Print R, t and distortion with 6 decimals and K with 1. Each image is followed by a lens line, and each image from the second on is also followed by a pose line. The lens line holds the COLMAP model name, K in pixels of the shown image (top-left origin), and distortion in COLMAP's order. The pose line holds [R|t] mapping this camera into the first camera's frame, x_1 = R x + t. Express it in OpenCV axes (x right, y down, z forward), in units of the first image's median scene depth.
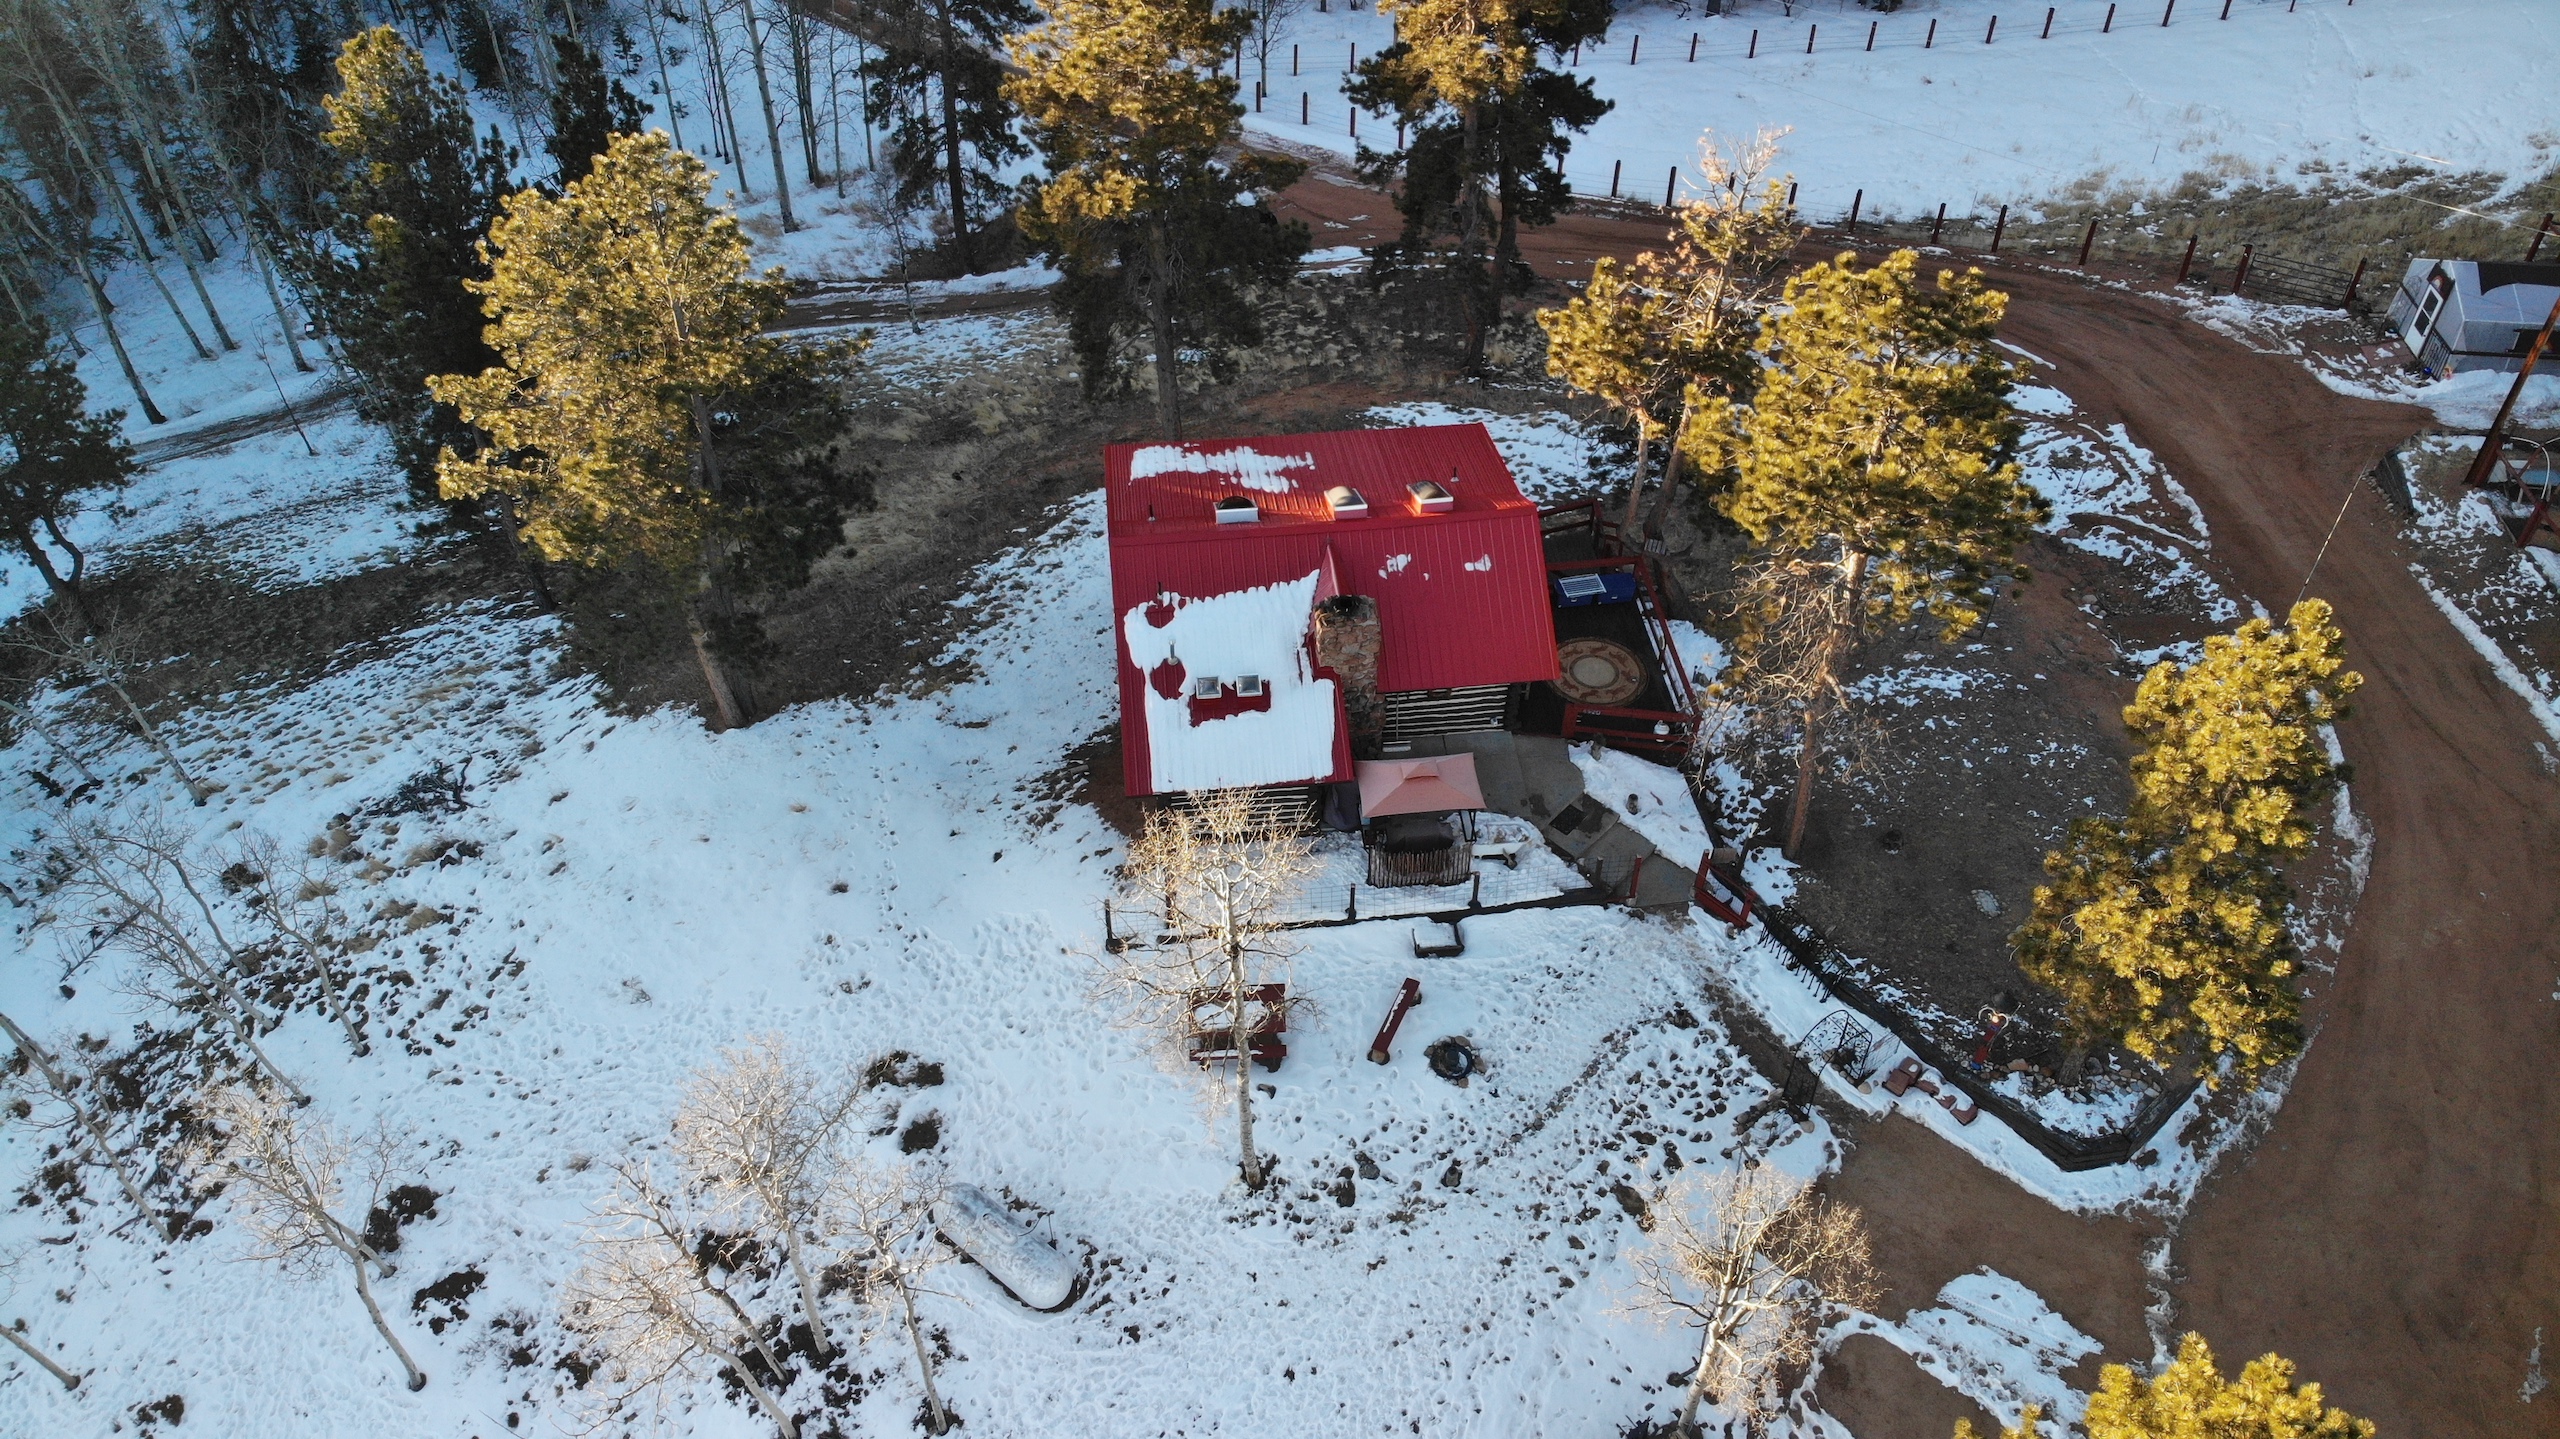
lens RADIAL K [[1908.3, 0, 1275.7], [0, 1908.3, 603.1], [0, 0, 1]] dist [0.164268, -0.359686]
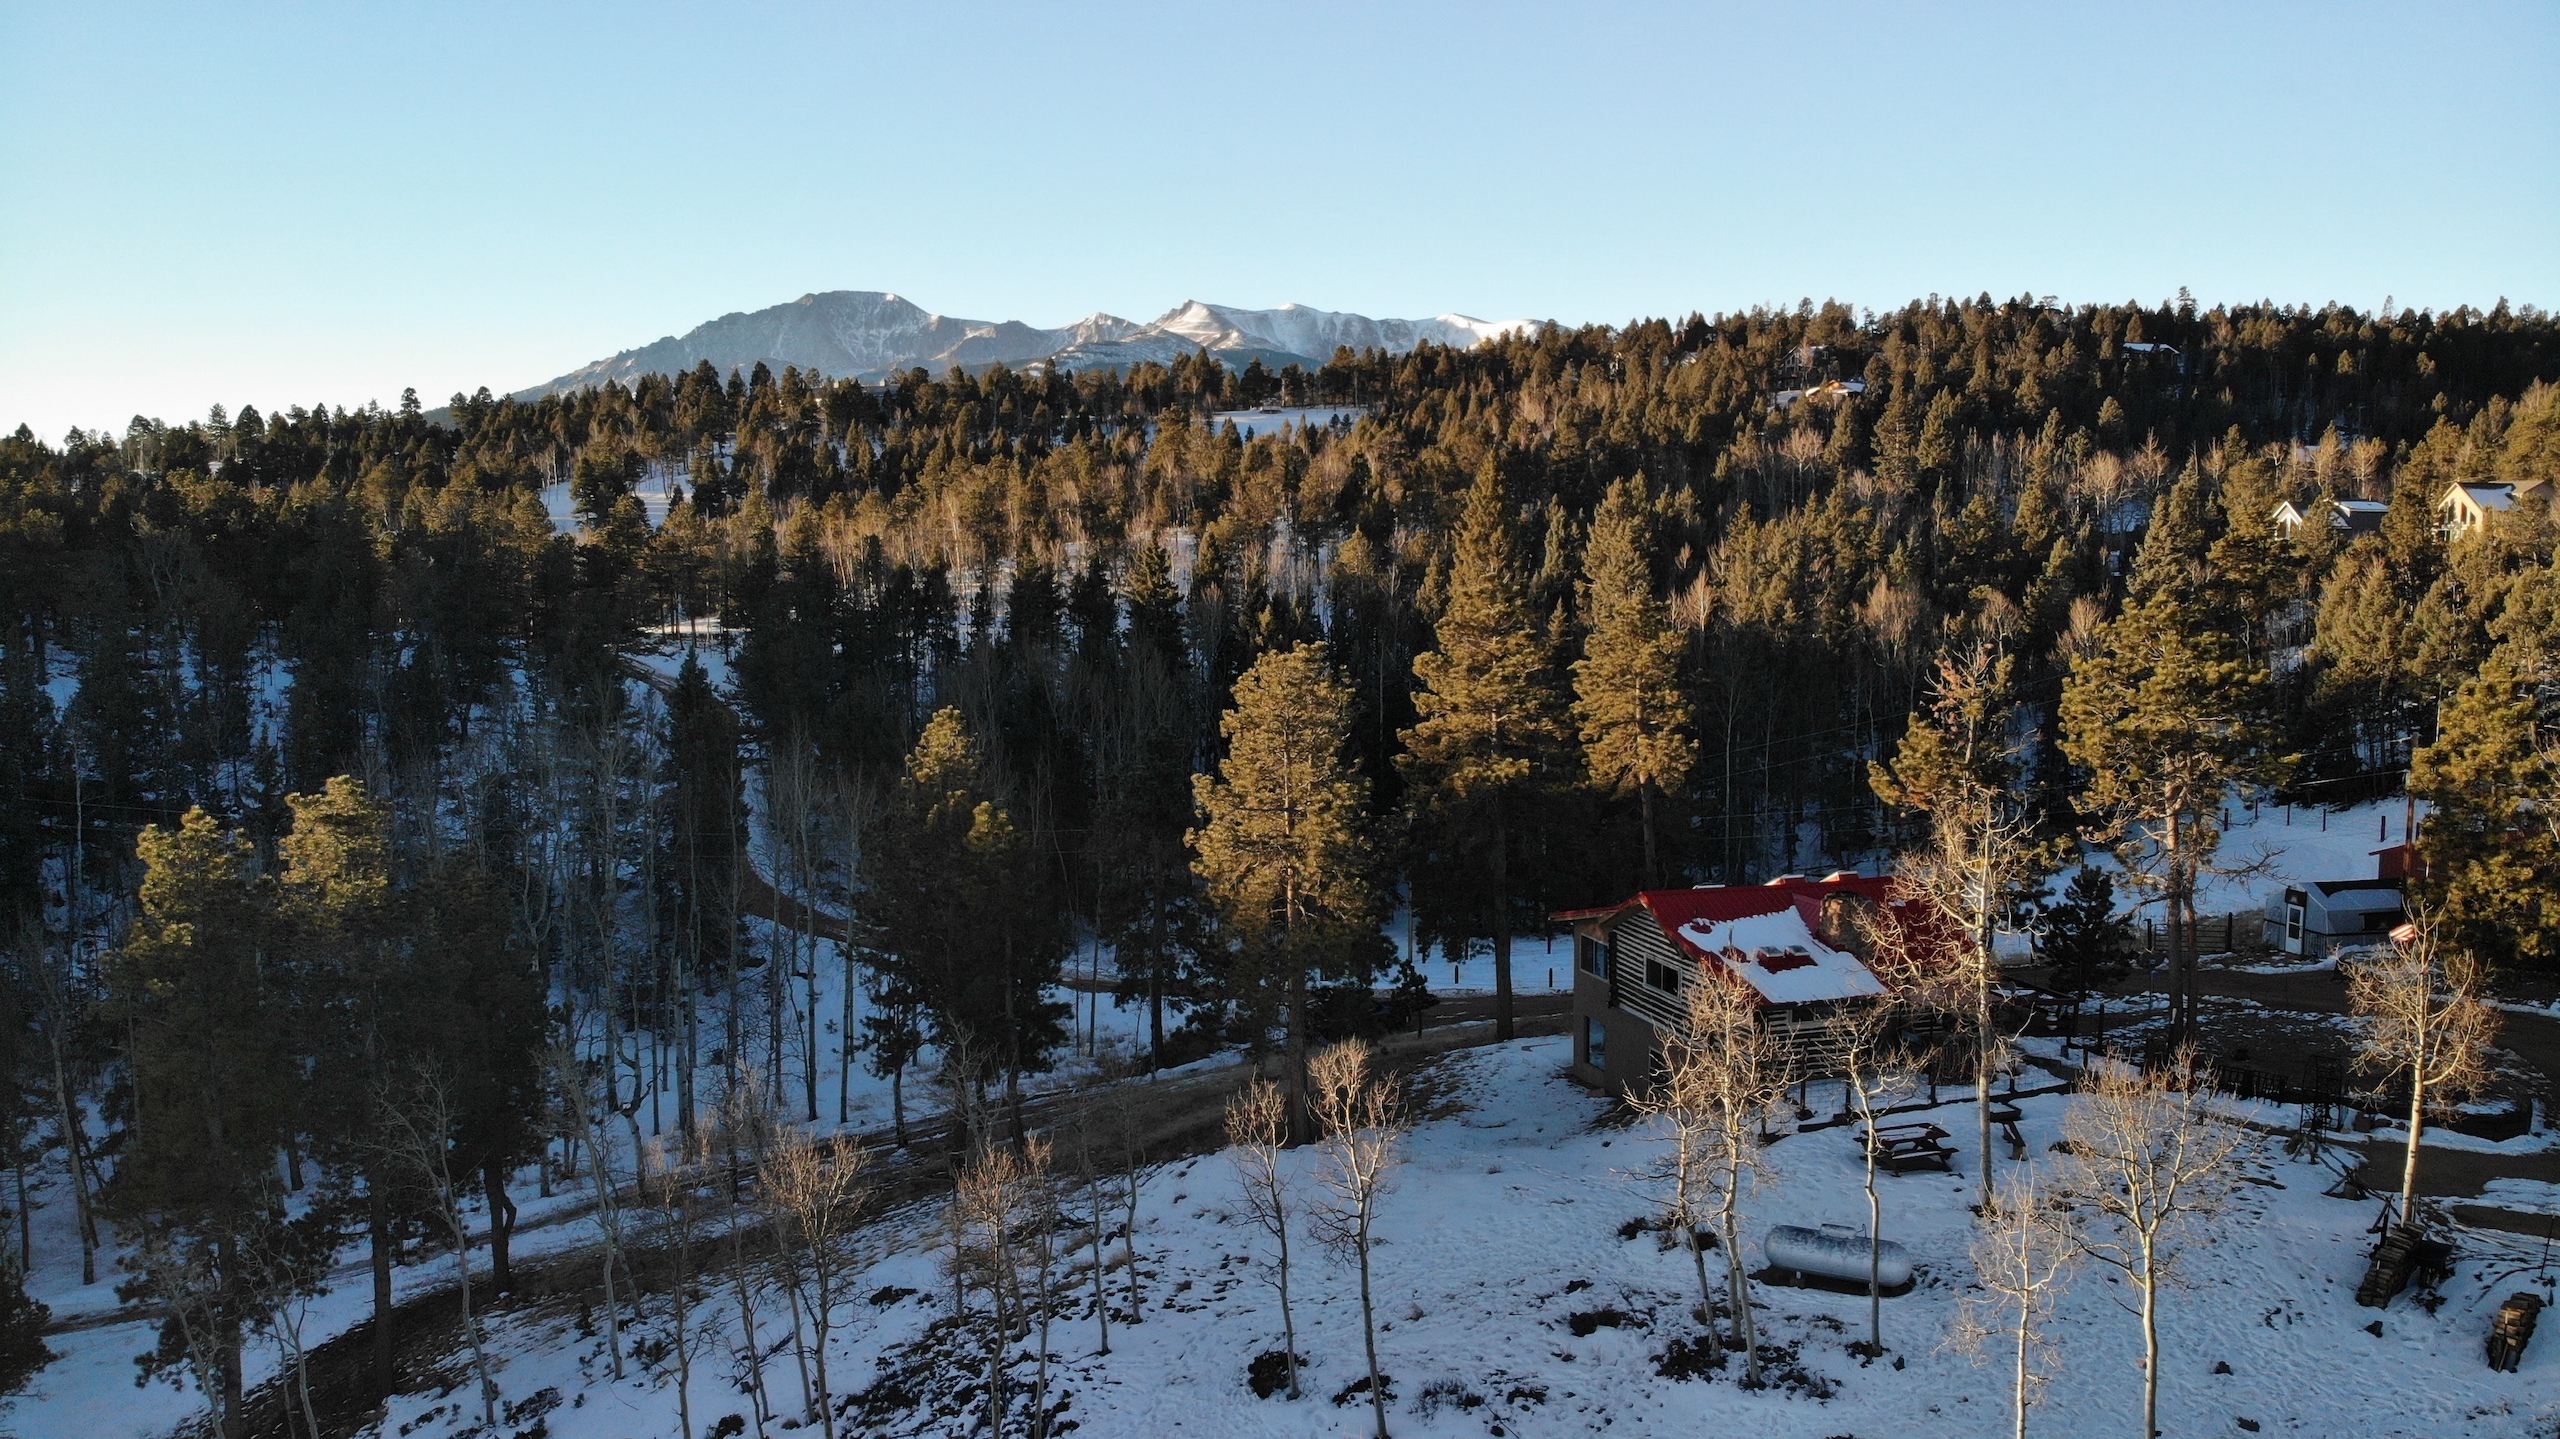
lens RADIAL K [[1908.3, 0, 1275.7], [0, 1908.3, 603.1], [0, 0, 1]] dist [0.164268, -0.359686]
pose [[0.971999, 0.003476, 0.234958, -0.620726], [0.147869, 0.768052, -0.623082, 0.583070], [-0.182626, 0.640379, 0.746032, -0.085241]]
